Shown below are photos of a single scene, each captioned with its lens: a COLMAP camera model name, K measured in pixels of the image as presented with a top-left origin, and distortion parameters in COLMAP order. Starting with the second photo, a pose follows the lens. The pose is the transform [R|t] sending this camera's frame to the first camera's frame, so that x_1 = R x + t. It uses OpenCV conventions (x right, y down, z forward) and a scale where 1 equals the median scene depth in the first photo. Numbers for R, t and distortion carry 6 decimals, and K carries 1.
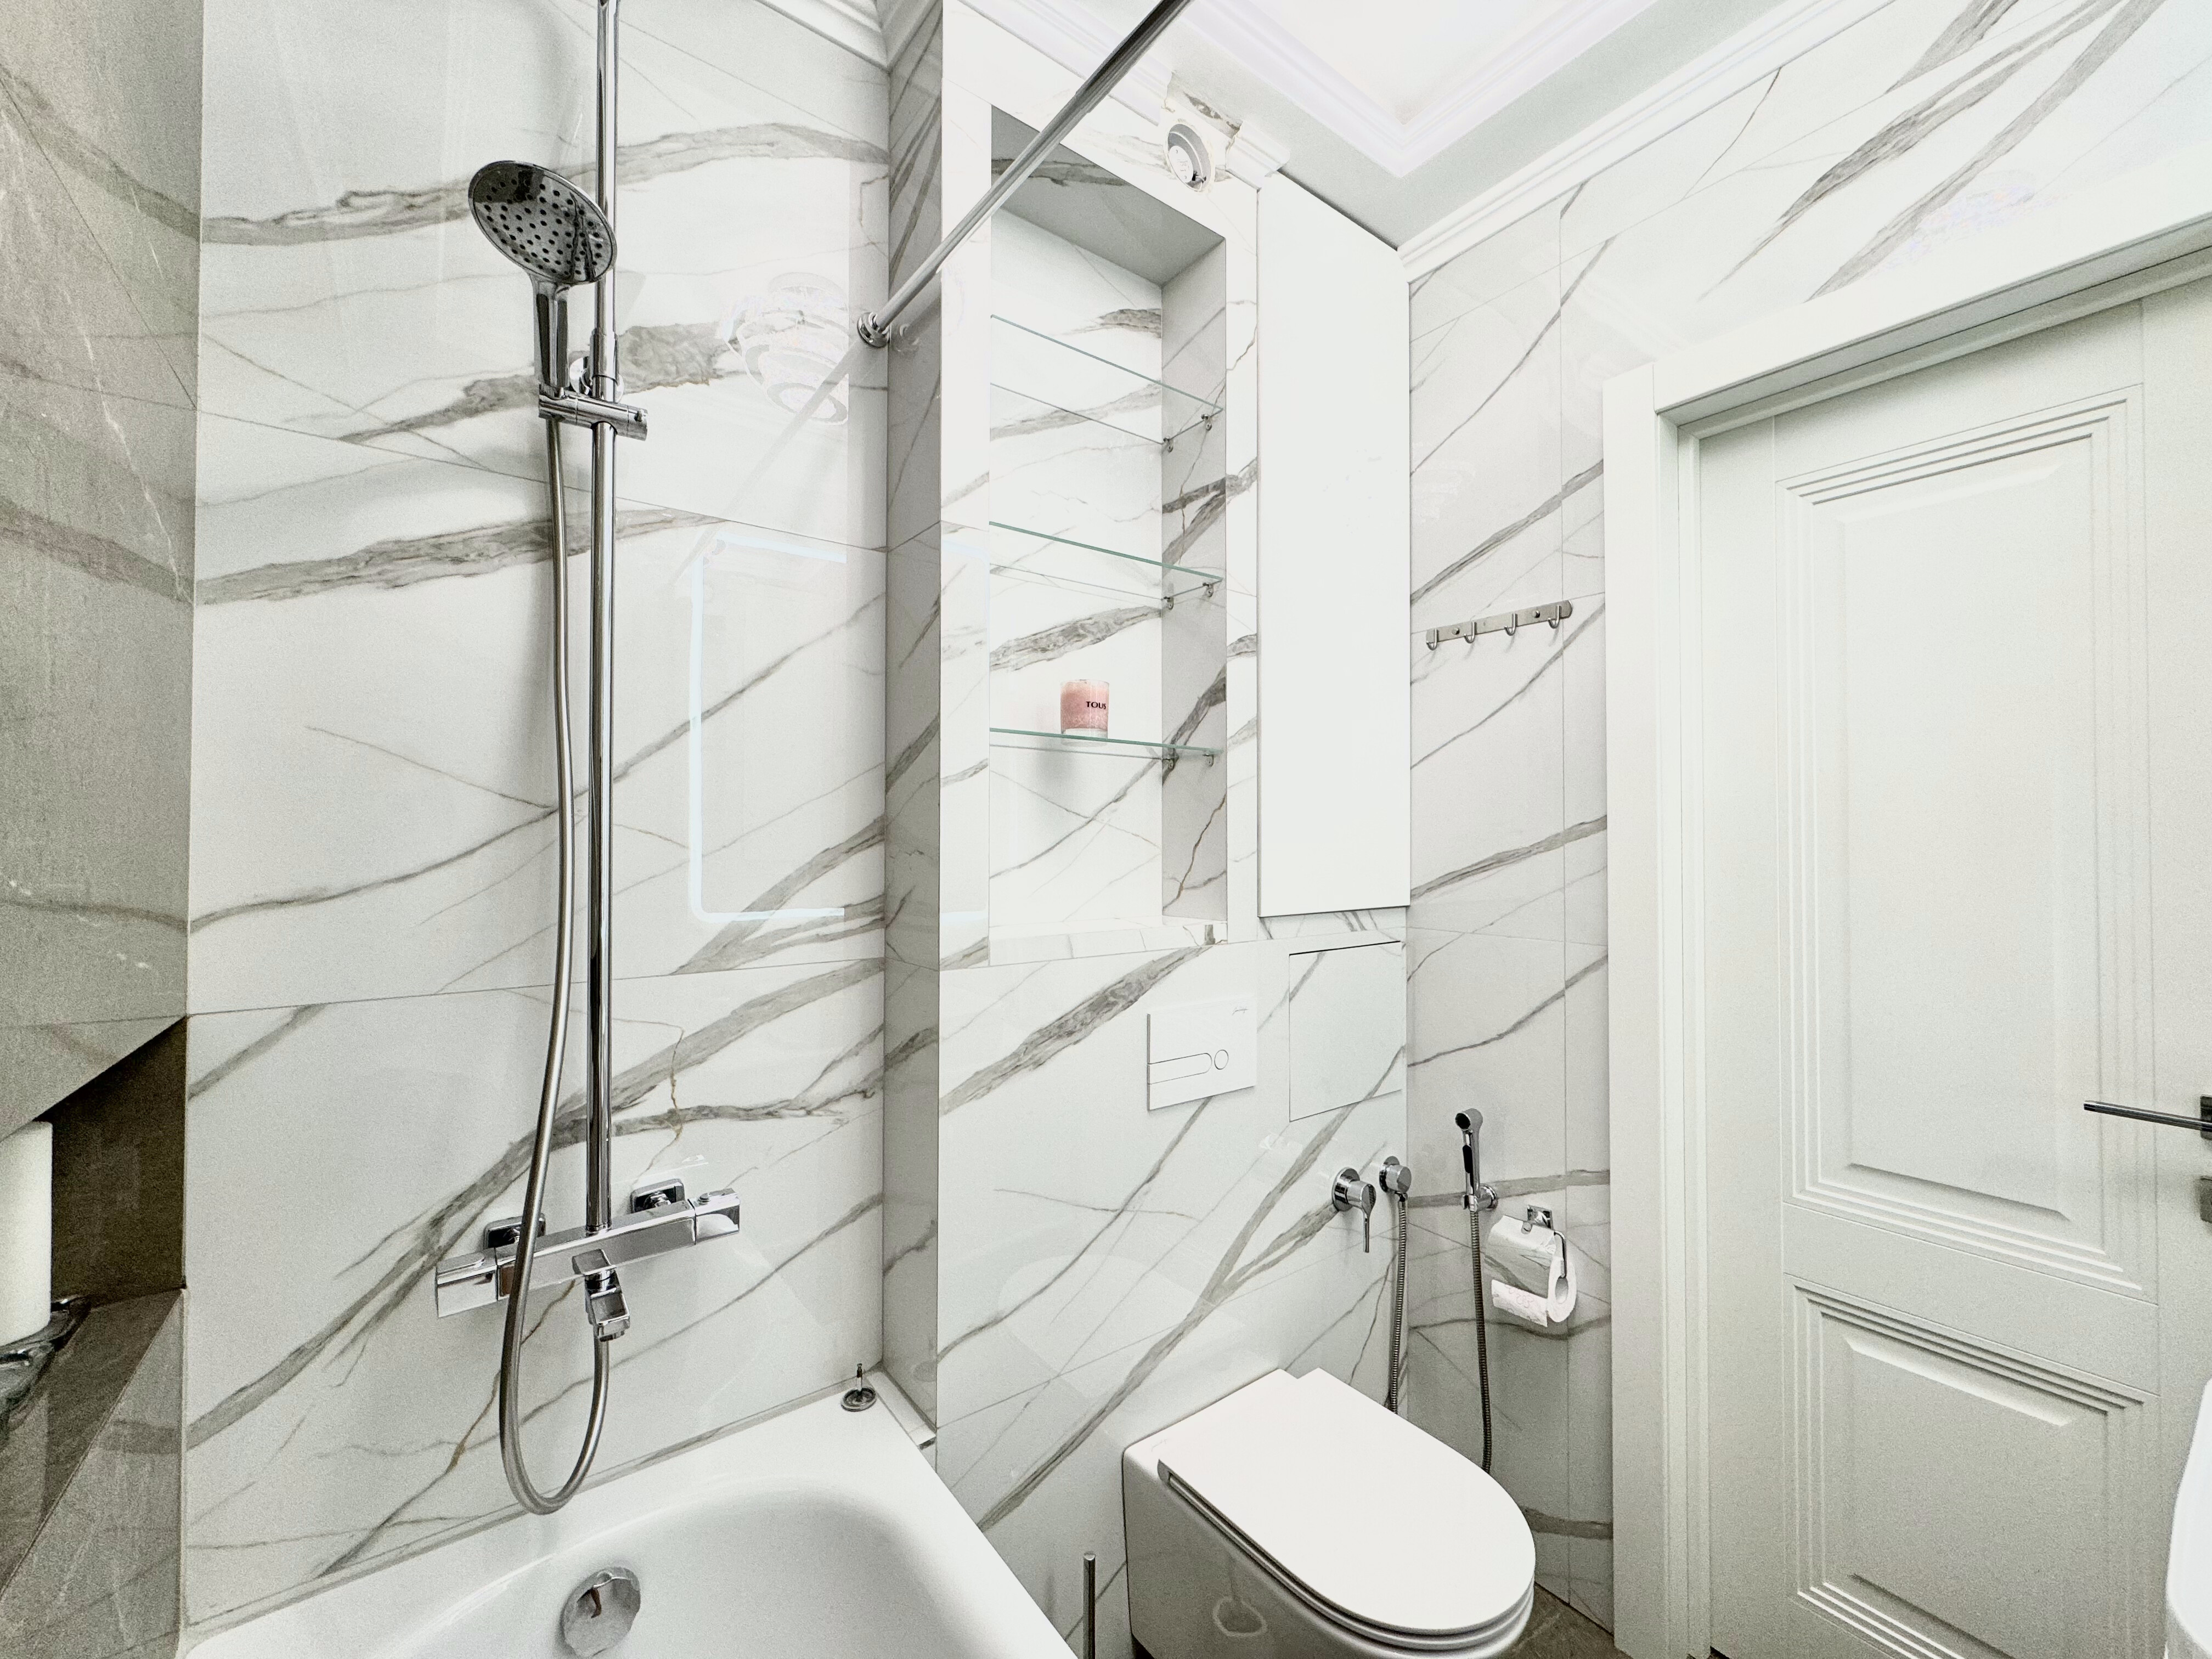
lens RADIAL K [[886.1, 0, 1107.2], [0, 886.1, 826.7], [0, 0, 1]] dist [0.000441, -0.000166]
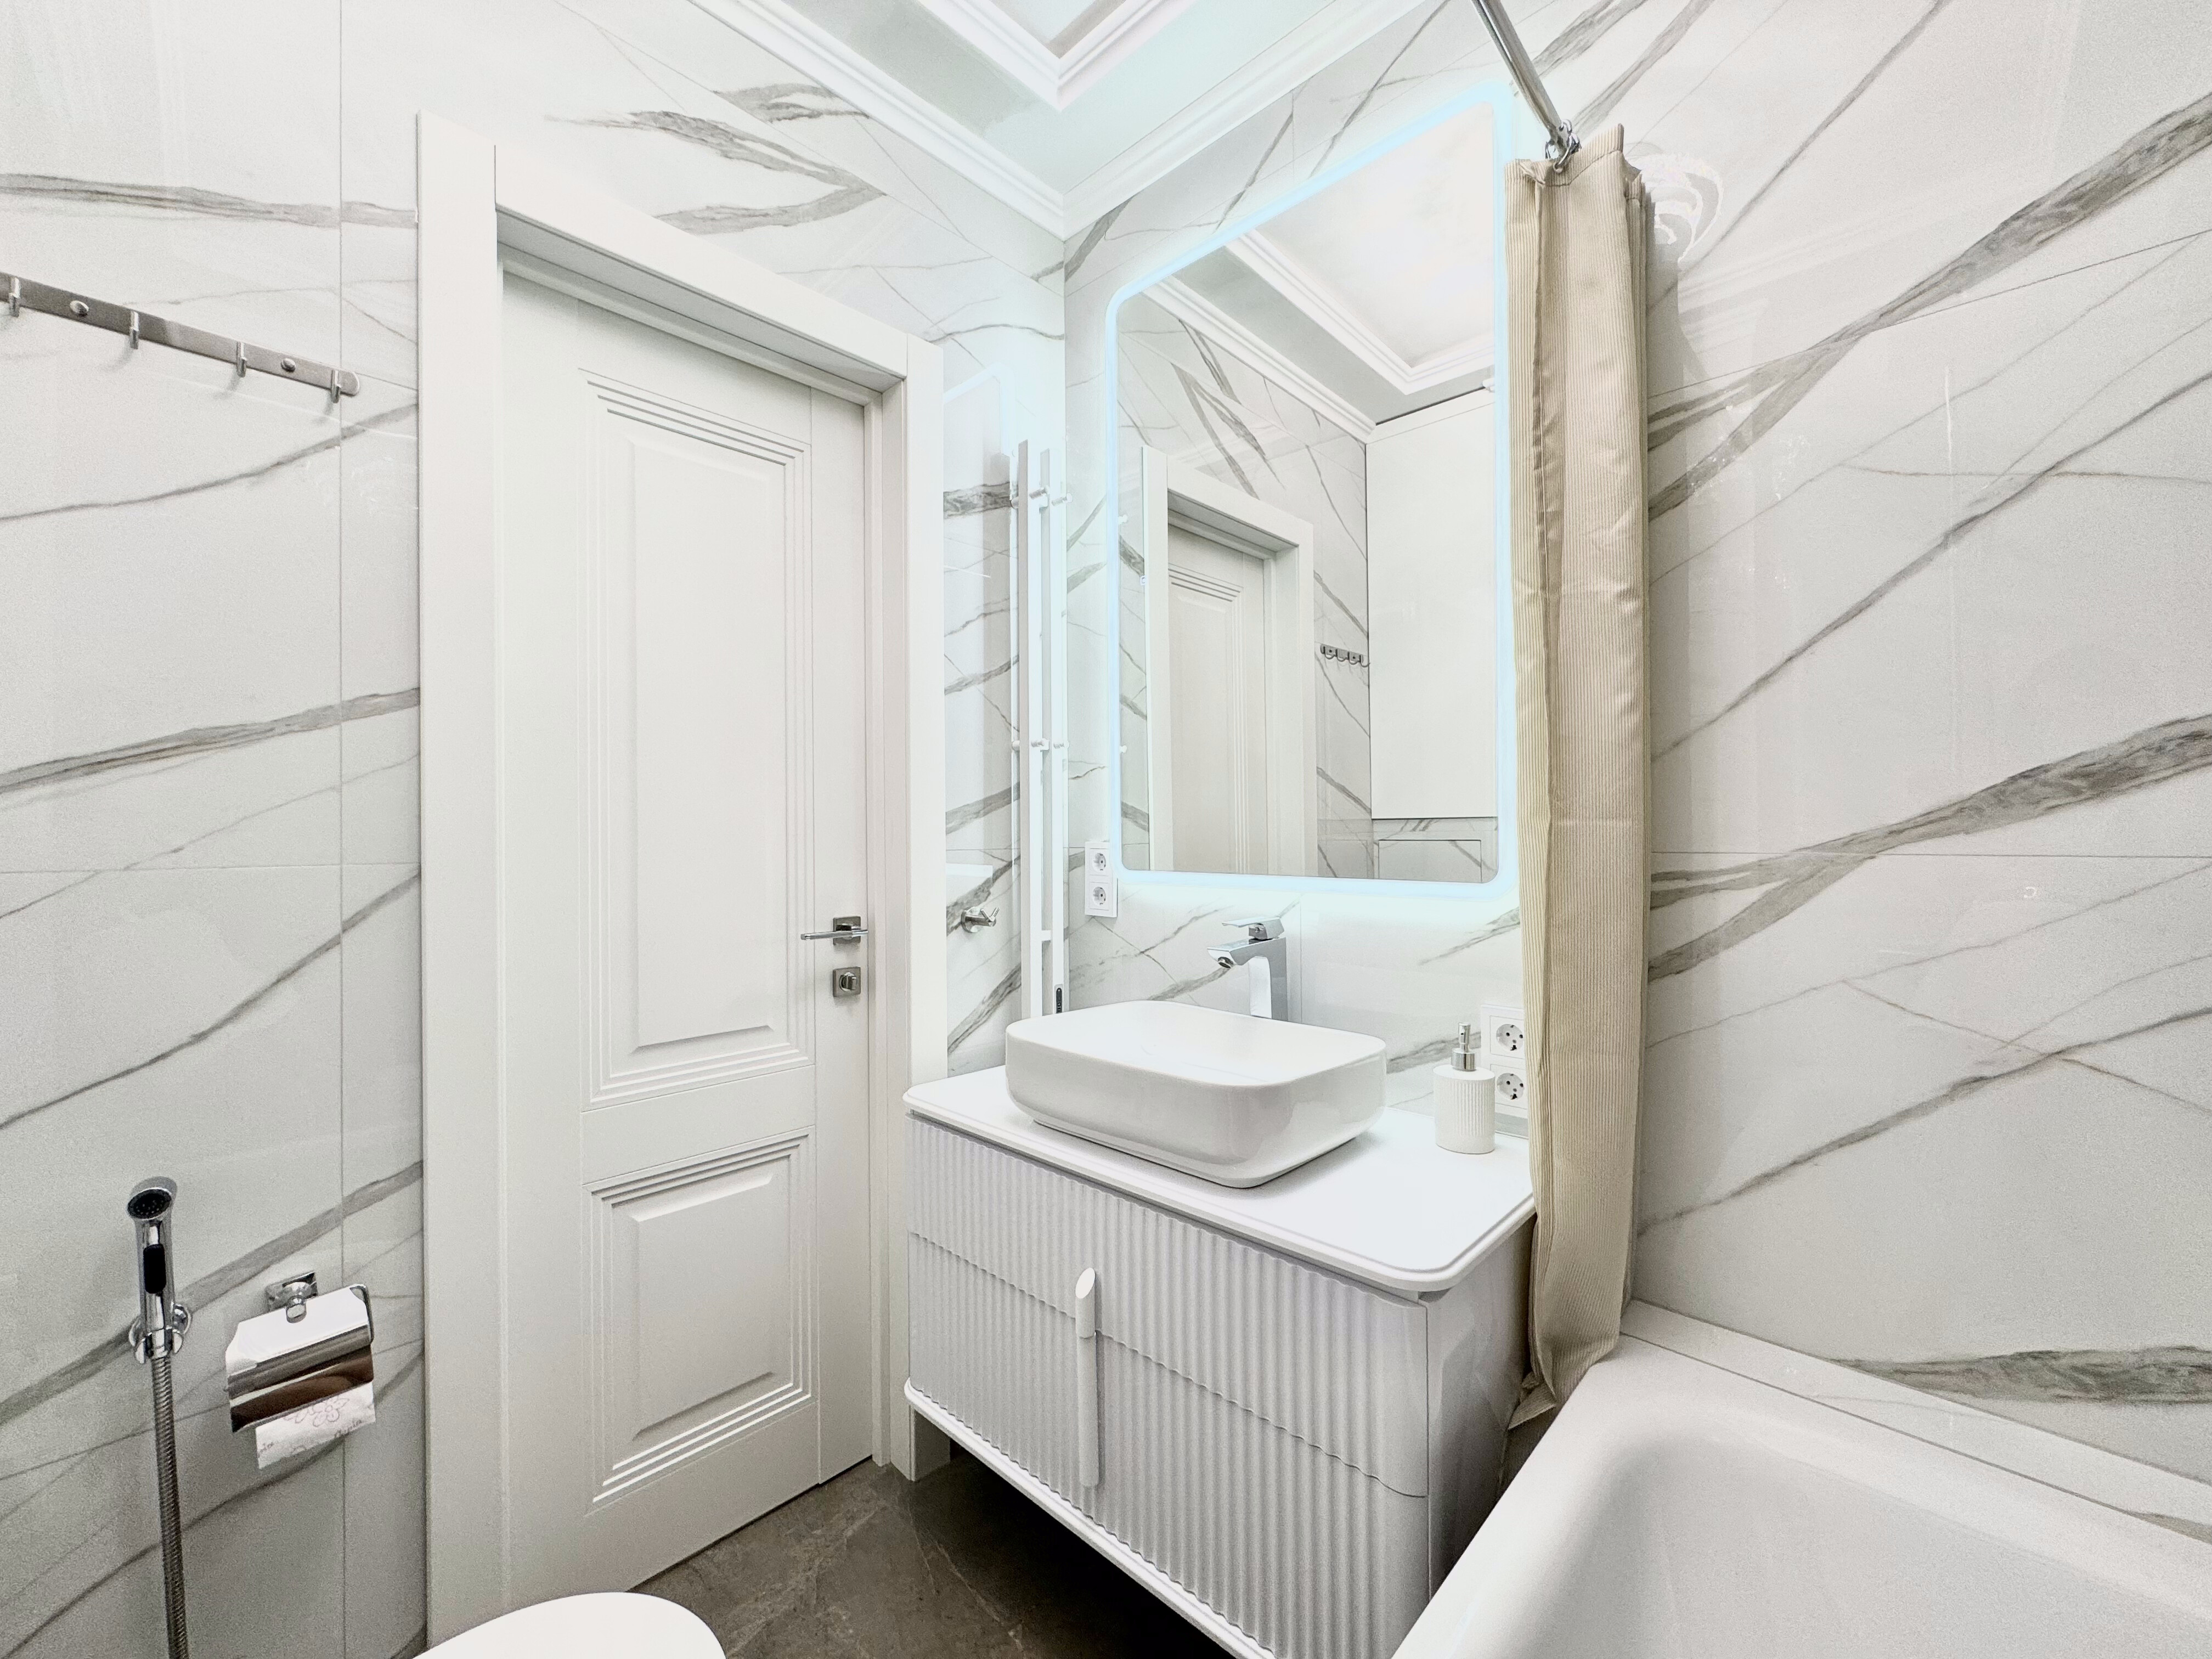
lens RADIAL K [[886.1, 0, 1102.0], [0, 886.1, 835.7], [0, 0, 1]] dist [0.000441, -0.000166]
pose [[-0.163311, 0.004875, 0.986563, -0.321010], [0.003290, 0.999985, -0.004397, 0.139861], [-0.986569, 0.002527, -0.163324, 0.658775]]
